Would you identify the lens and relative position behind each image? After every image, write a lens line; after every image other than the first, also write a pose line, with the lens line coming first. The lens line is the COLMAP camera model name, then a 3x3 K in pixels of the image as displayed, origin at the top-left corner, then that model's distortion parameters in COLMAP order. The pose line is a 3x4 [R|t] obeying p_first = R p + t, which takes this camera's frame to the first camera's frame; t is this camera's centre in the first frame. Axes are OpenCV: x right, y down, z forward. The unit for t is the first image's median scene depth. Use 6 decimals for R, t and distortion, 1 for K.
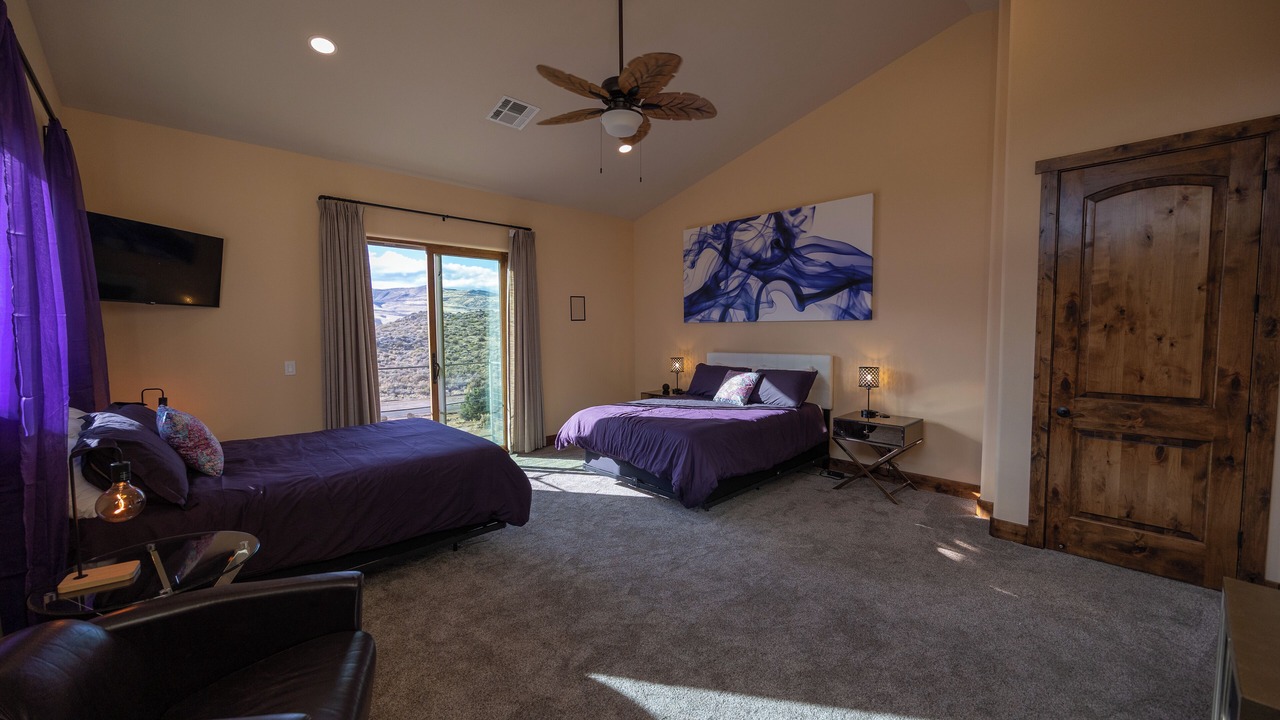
lens RADIAL K [[485.7, 0, 646.4], [0, 485.7, 360.3], [0, 0, 1]] dist [-0.000098, -0.000026]
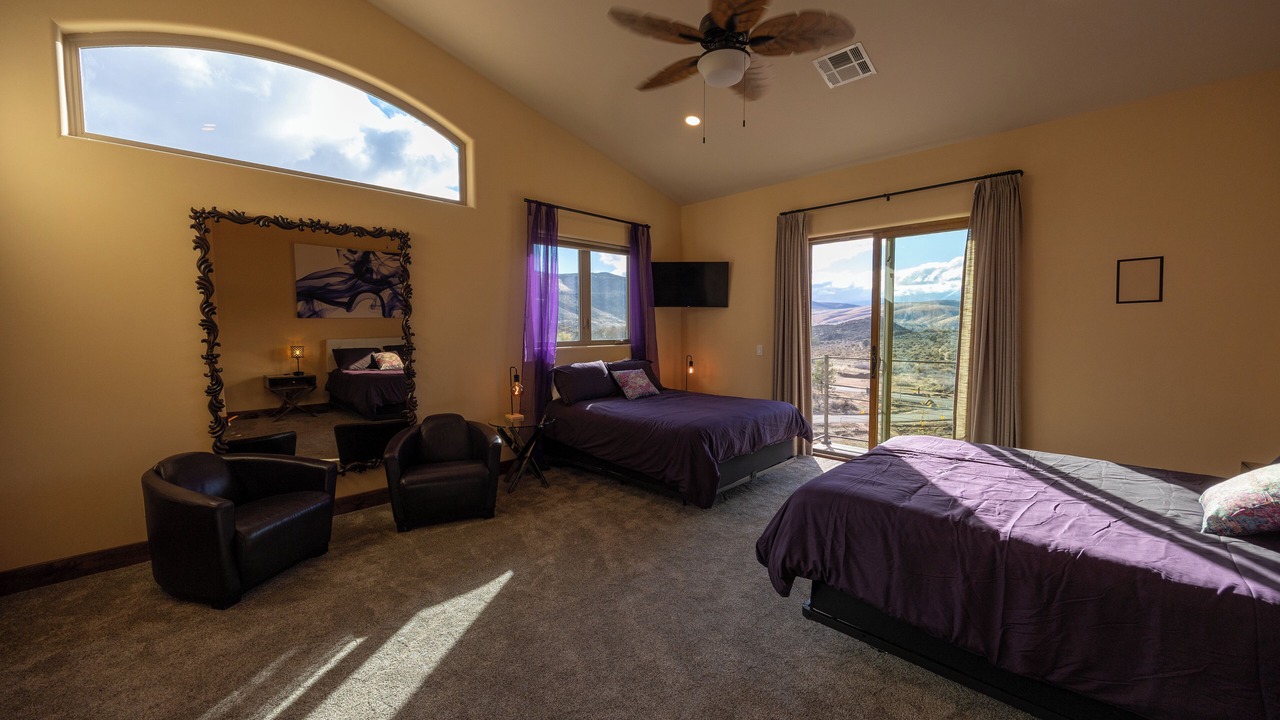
lens RADIAL K [[488.4, 0, 645.9], [0, 488.4, 354.3], [0, 0, 1]] dist [0.000018, -0.000048]
pose [[0.021220, 0.065540, -0.997624, 0.454502], [-0.058465, 0.996223, 0.064204, -0.030118], [0.998064, 0.056963, 0.024971, 0.494144]]
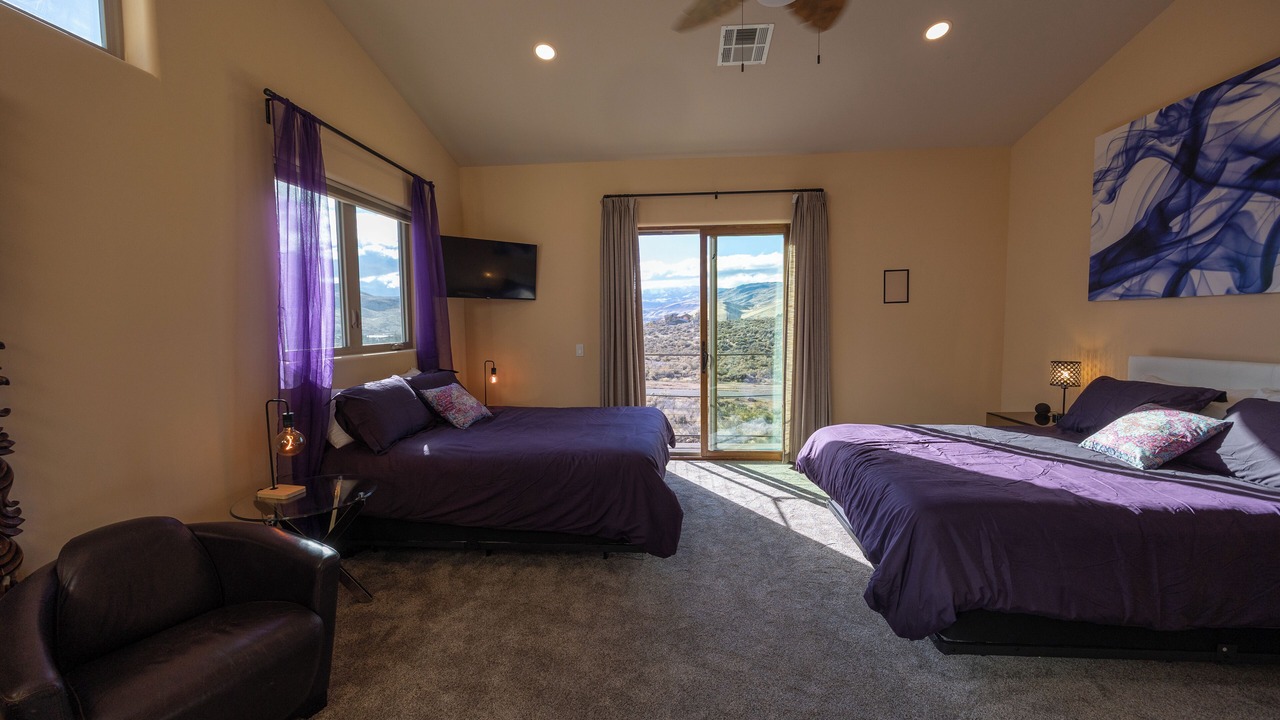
lens RADIAL K [[484.2, 0, 644.8], [0, 484.2, 356.1], [0, 0, 1]] dist [-0.001128, -0.000157]
pose [[0.661847, 0.053452, -0.747731, 0.181412], [-0.042162, 0.998530, 0.034061, -0.011686], [0.748452, 0.008982, 0.663128, 0.261776]]
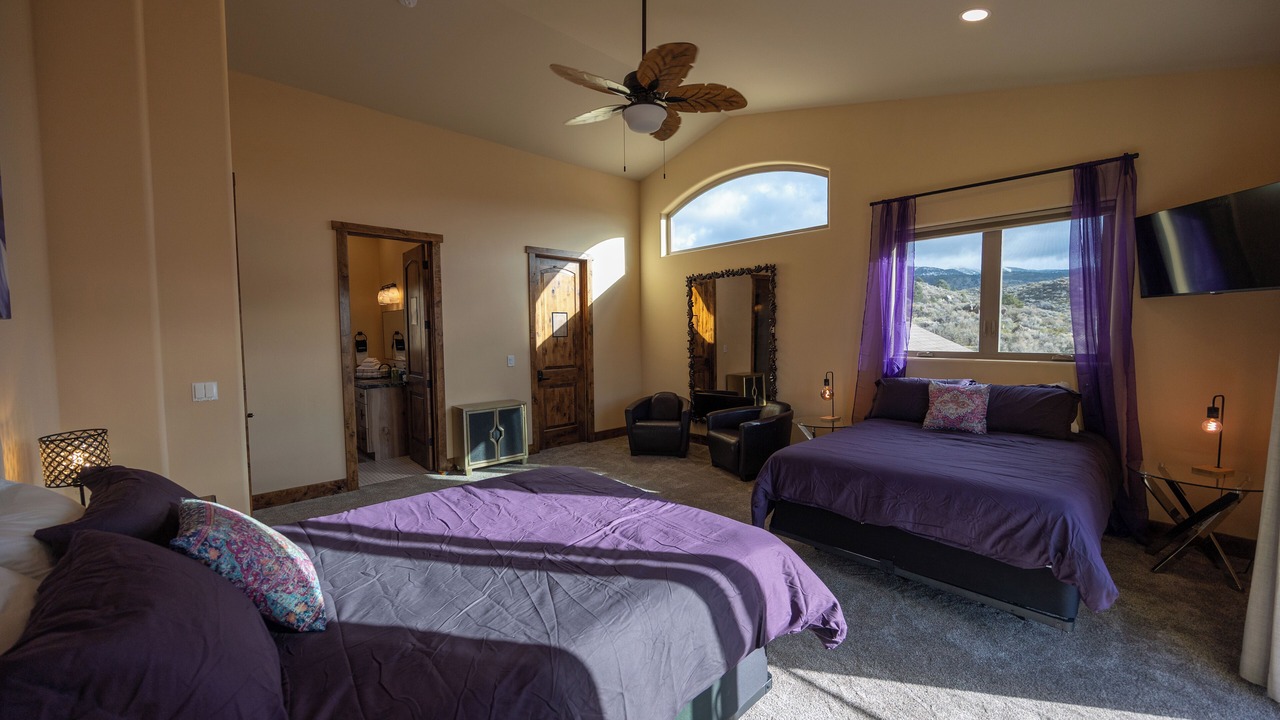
lens RADIAL K [[484.2, 0, 644.8], [0, 484.2, 356.1], [0, 0, 1]] dist [-0.001128, -0.000157]
pose [[-0.999682, 0.014752, 0.020444, -0.032322], [0.016929, 0.993705, 0.110741, -0.071008], [-0.018682, 0.111051, -0.993639, 1.130268]]
